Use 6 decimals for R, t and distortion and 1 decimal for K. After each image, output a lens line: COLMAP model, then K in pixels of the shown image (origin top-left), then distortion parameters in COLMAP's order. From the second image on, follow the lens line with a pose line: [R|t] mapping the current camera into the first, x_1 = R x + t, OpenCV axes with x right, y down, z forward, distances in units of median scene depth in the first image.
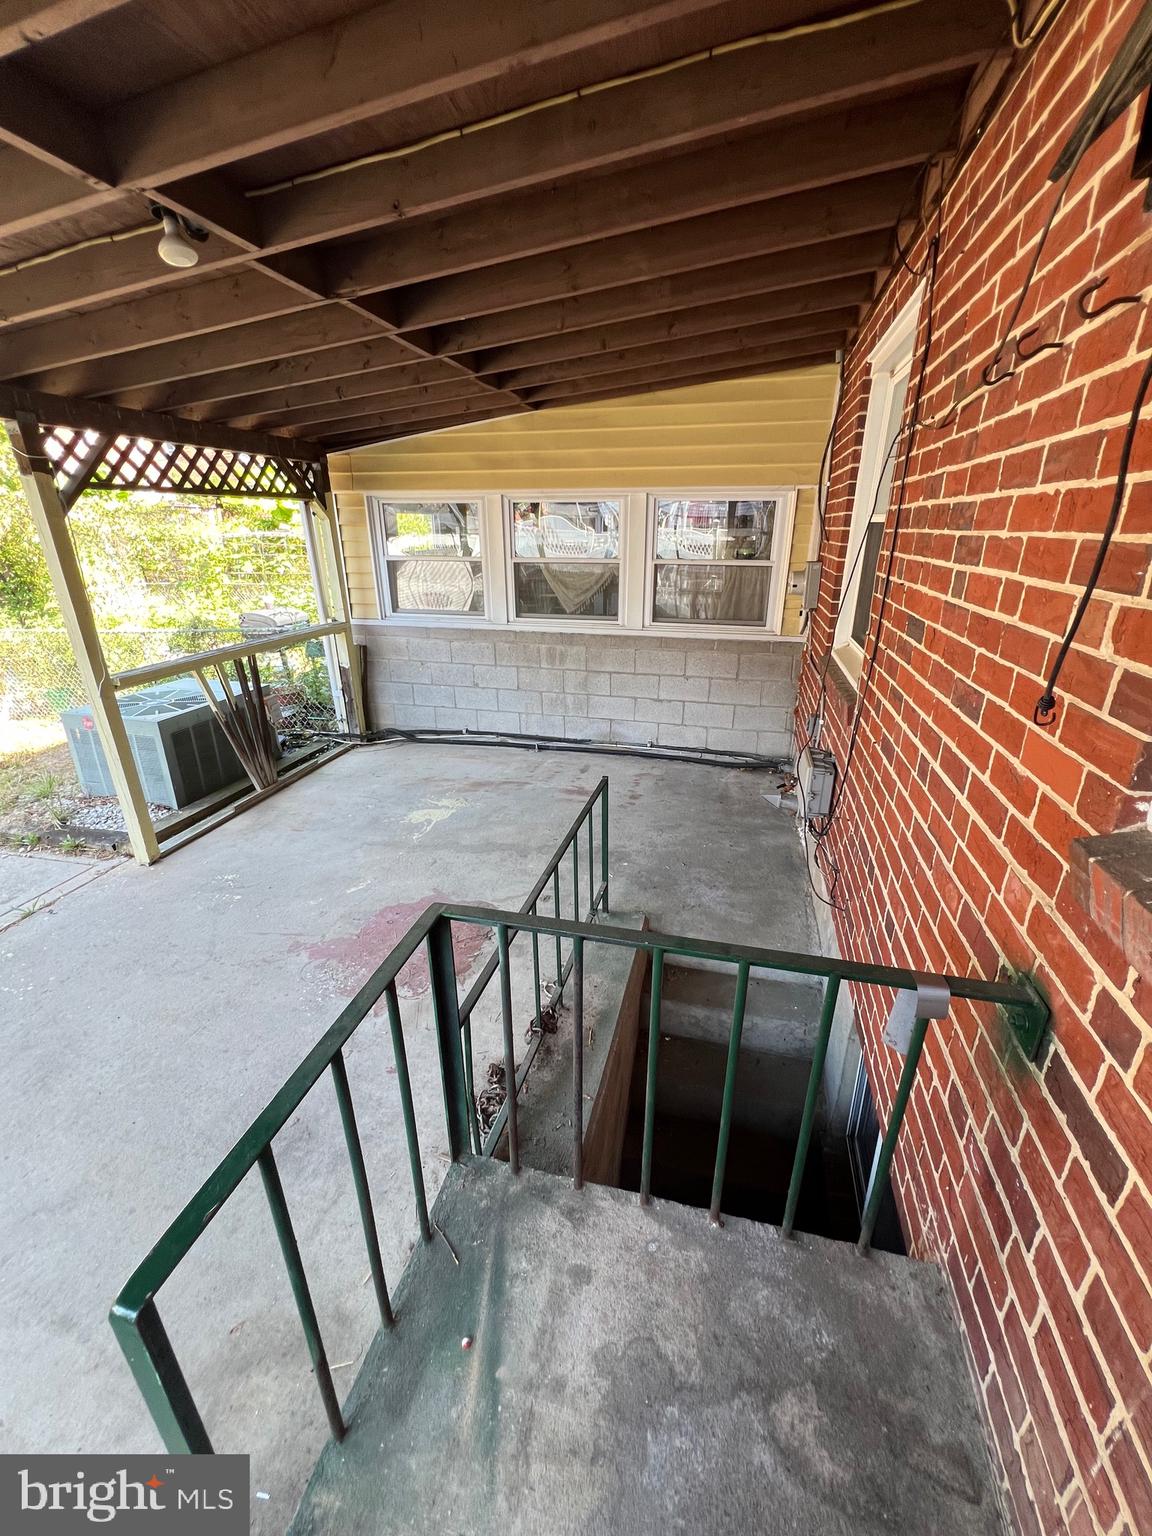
lens RADIAL K [[625.0, 0, 576.0], [0, 625.0, 768.0], [0, 0, 1]] dist [0.000635, -0.000126]
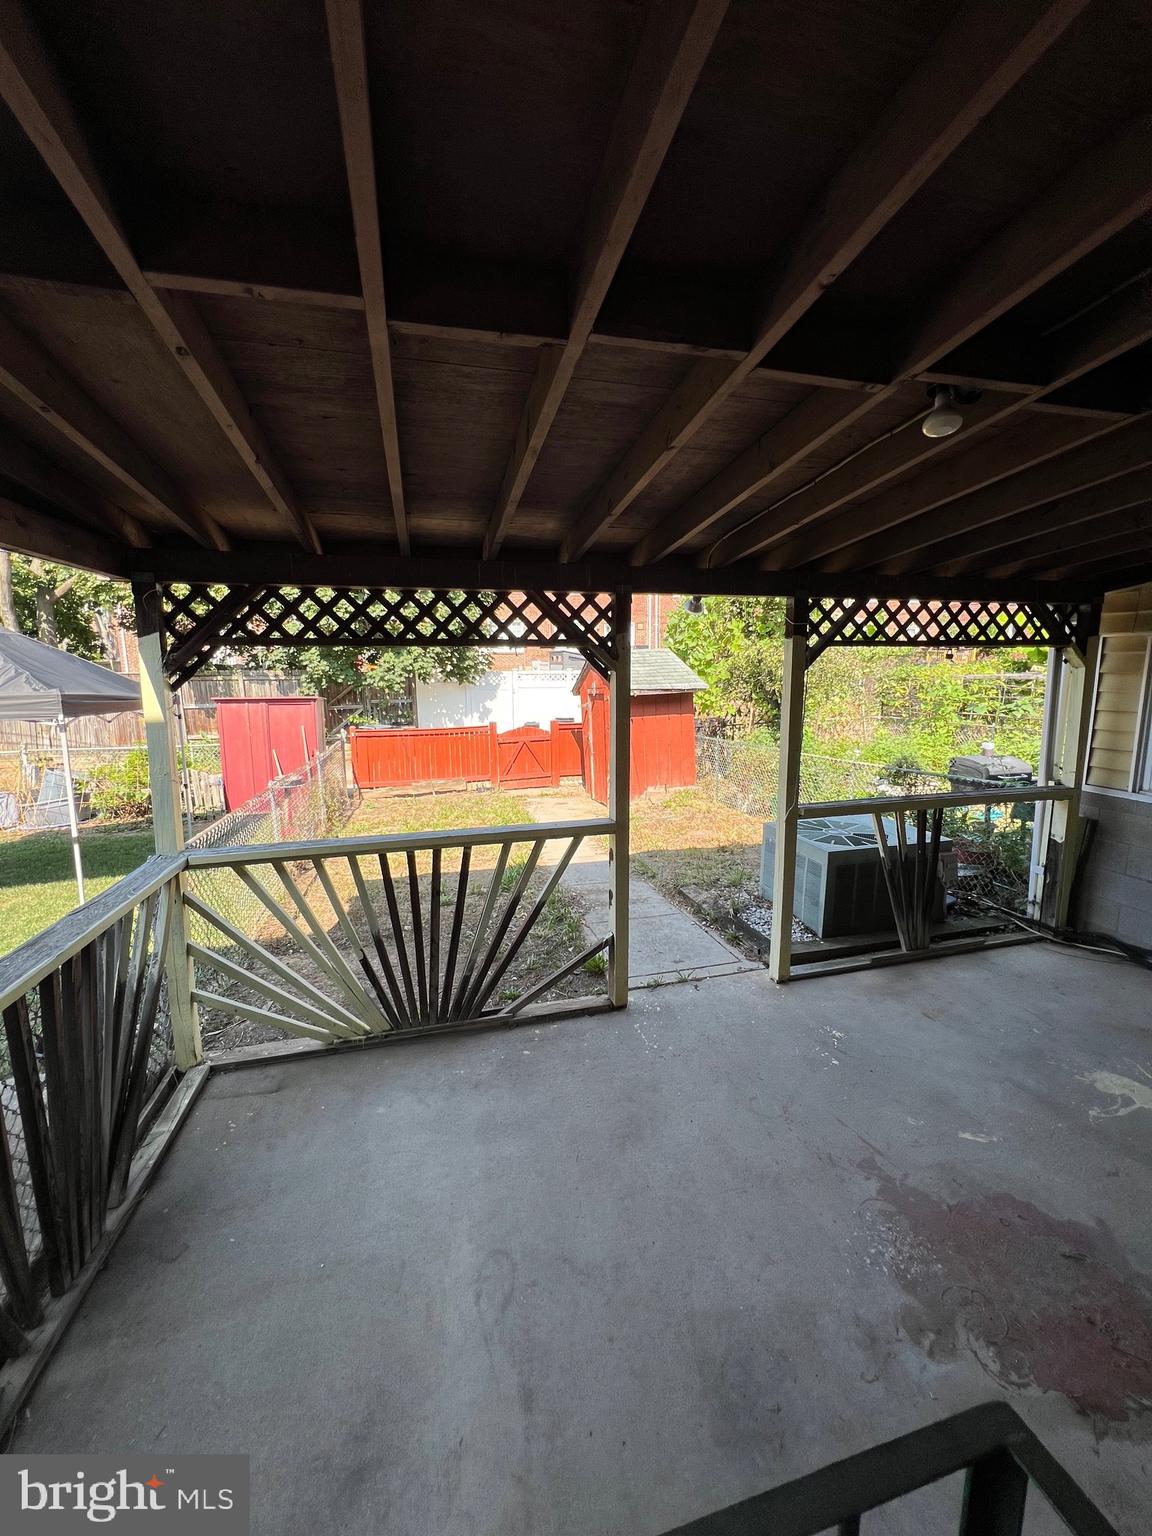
lens RADIAL K [[611.9, 0, 580.1], [0, 611.9, 766.7], [0, 0, 1]] dist [-0.001885, 0.000947]
pose [[0.489582, 0.140228, -0.860607, -0.009800], [-0.309689, 0.950600, -0.021284, -0.055142], [0.815109, 0.276940, 0.508824, 0.091830]]
